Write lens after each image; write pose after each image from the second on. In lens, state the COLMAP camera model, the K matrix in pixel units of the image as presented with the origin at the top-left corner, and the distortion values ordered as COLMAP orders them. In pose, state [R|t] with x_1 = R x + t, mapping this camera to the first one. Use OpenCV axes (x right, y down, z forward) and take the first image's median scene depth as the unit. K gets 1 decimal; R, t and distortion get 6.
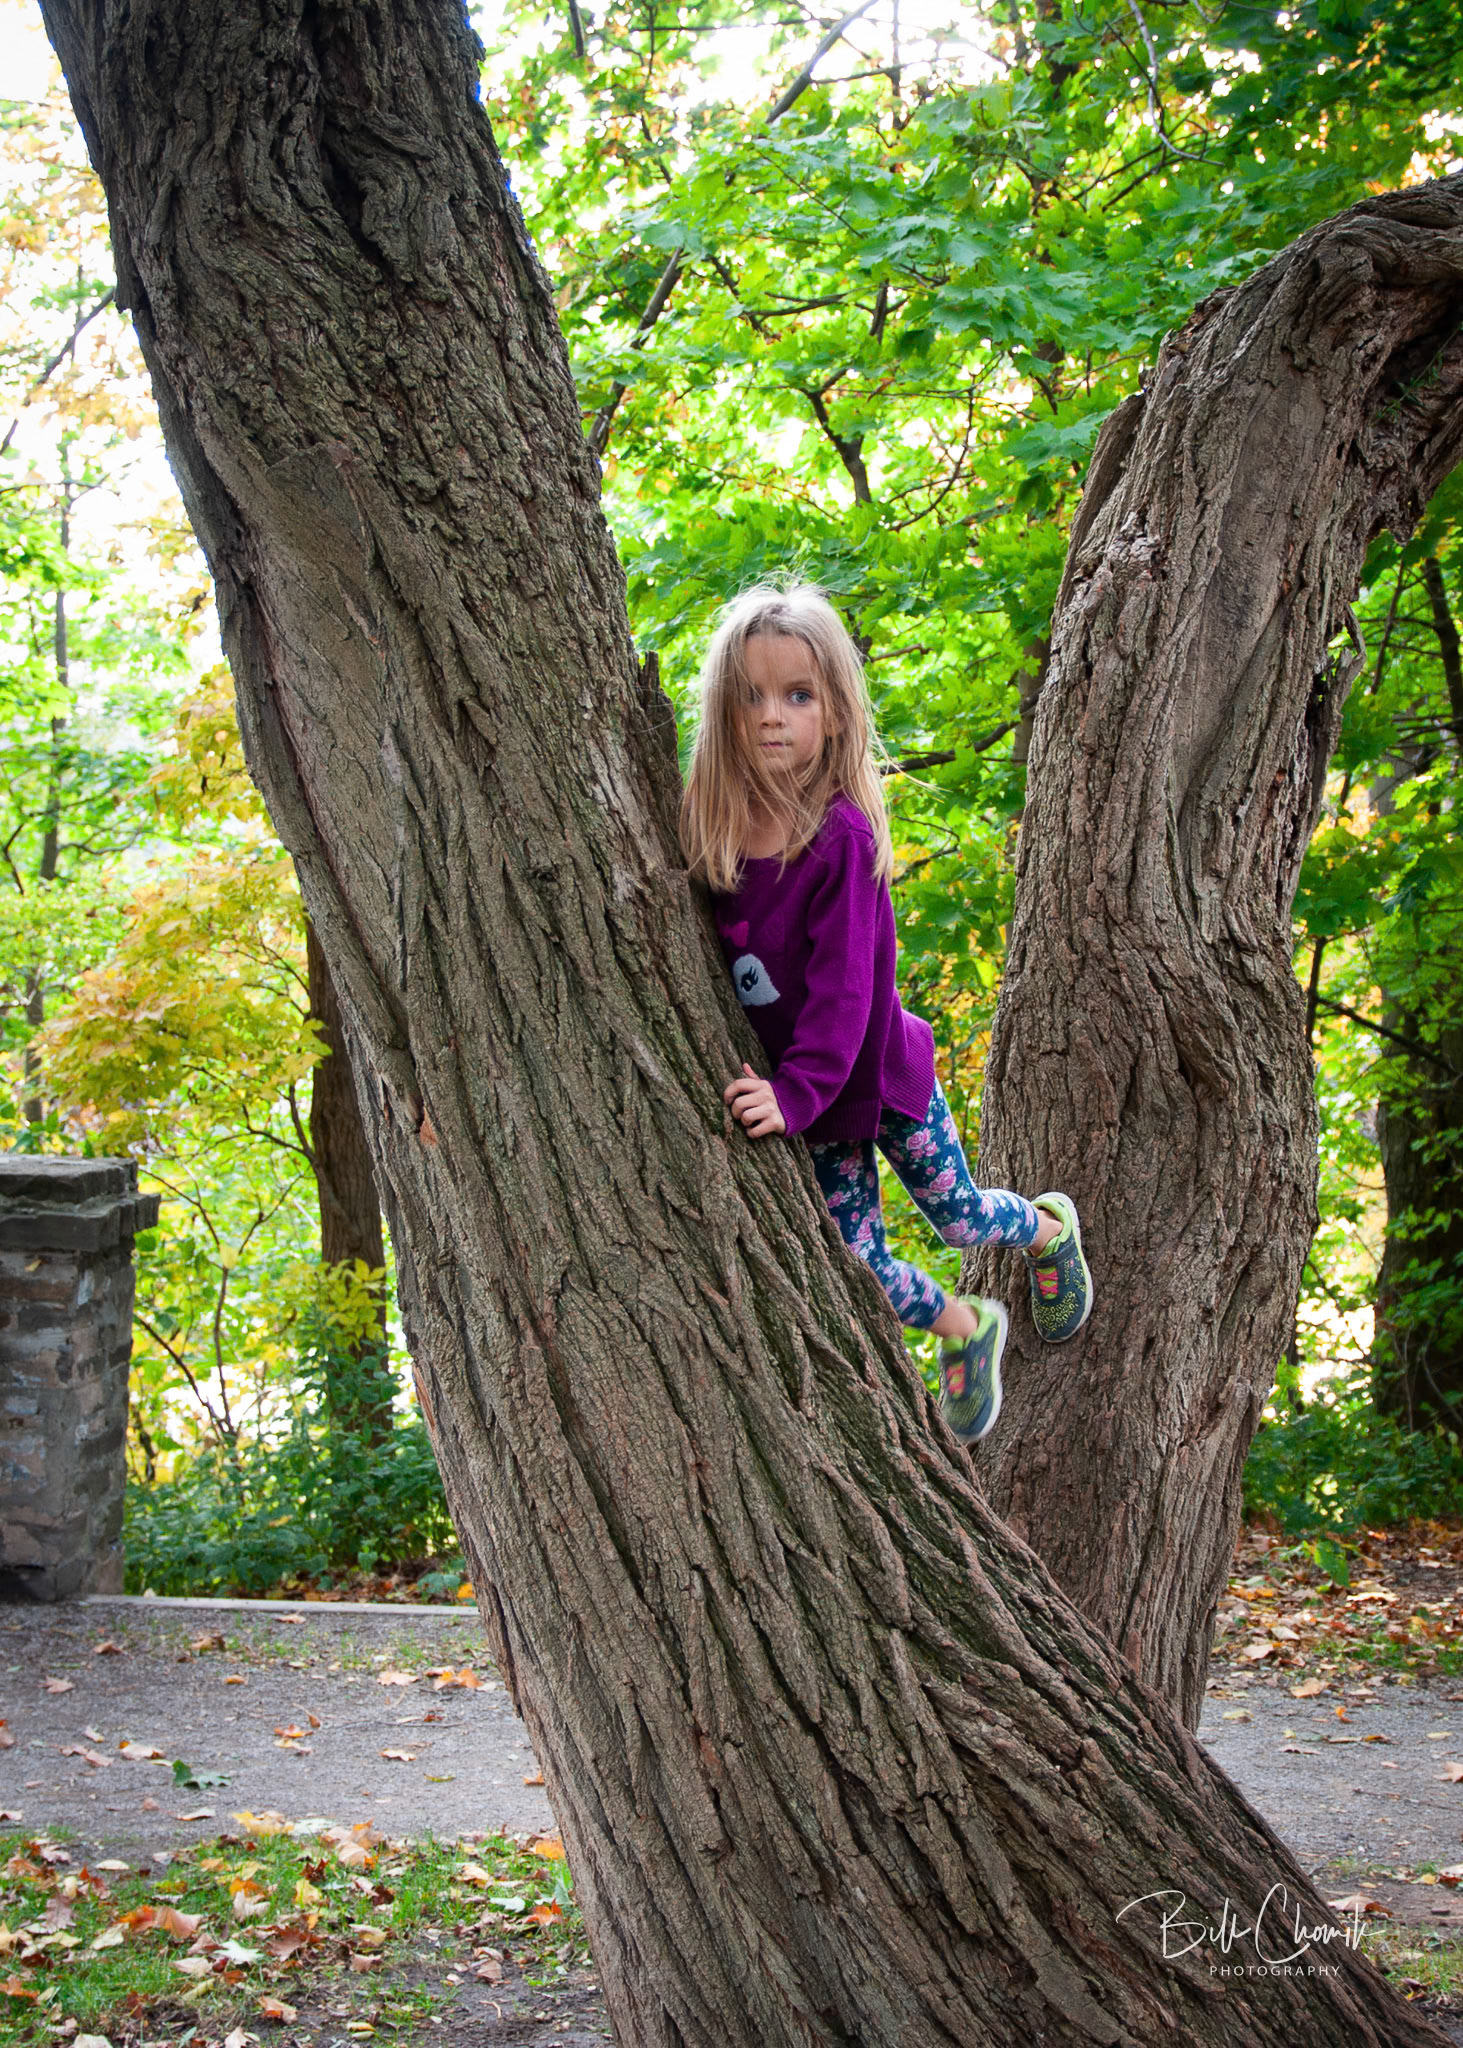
lens RADIAL K [[4329.8, 0, 733.3], [0, 4329.8, 923.7], [0, 0, 1]] dist [-0.048773, 0.139602]
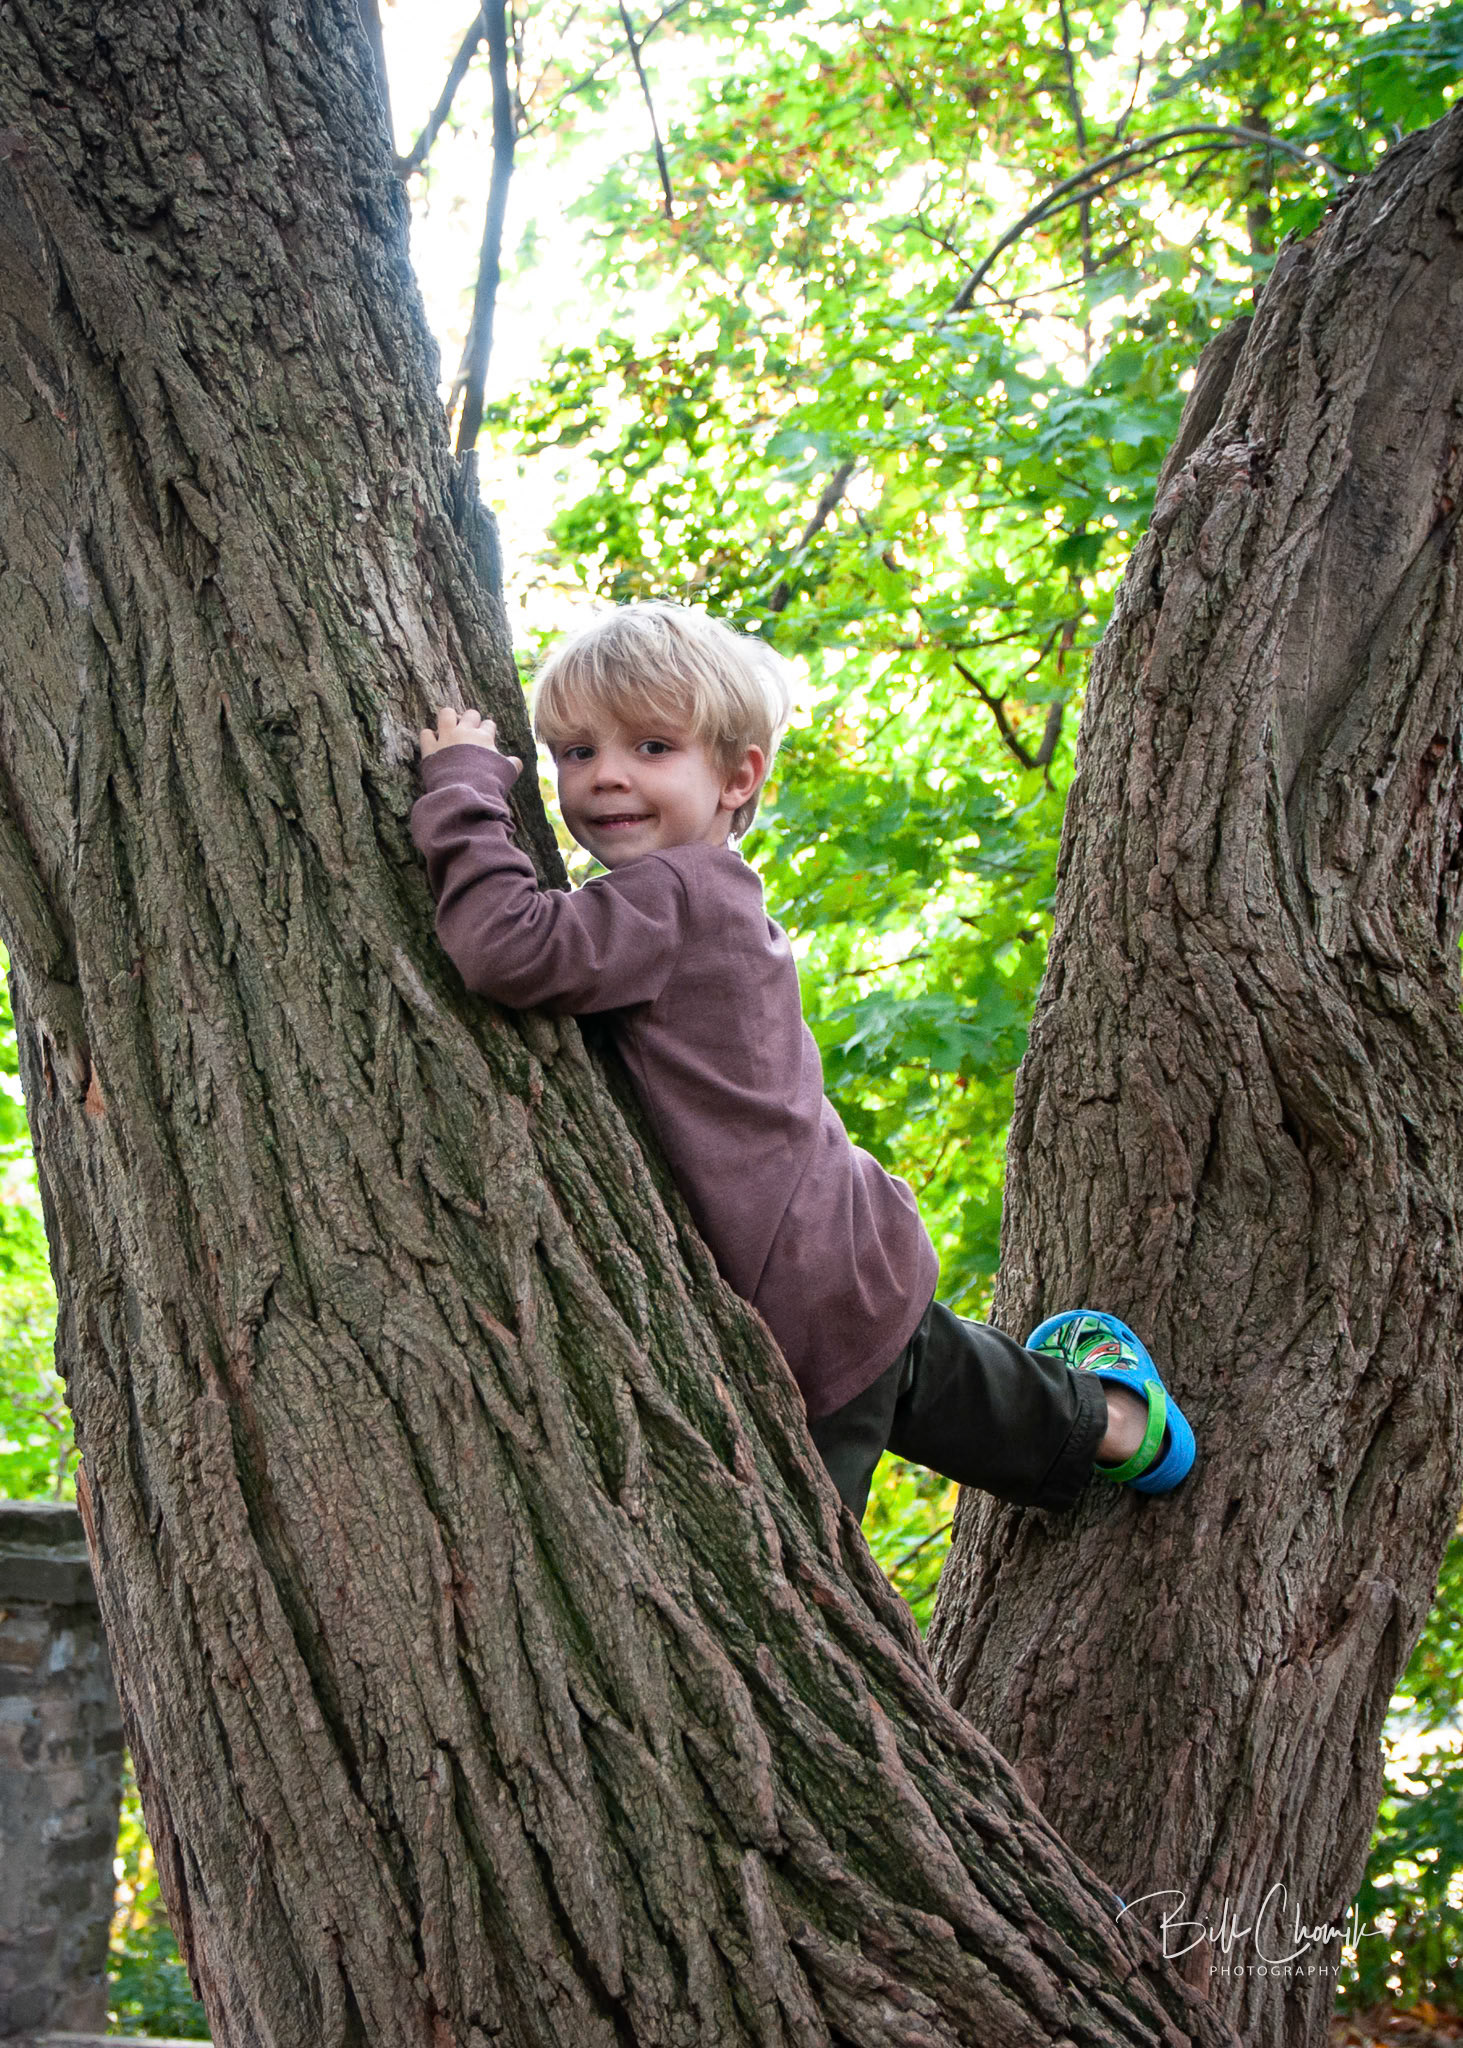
lens RADIAL K [[3806.5, 0, 544.1], [0, 3806.5, 1022.0], [0, 0, 1]] dist [-0.028823, 0.016135]
pose [[0.987079, -0.006213, -0.160114, 0.092716], [-0.021493, 0.985084, -0.170727, 0.135751], [0.158786, 0.171962, 0.972222, 0.434777]]
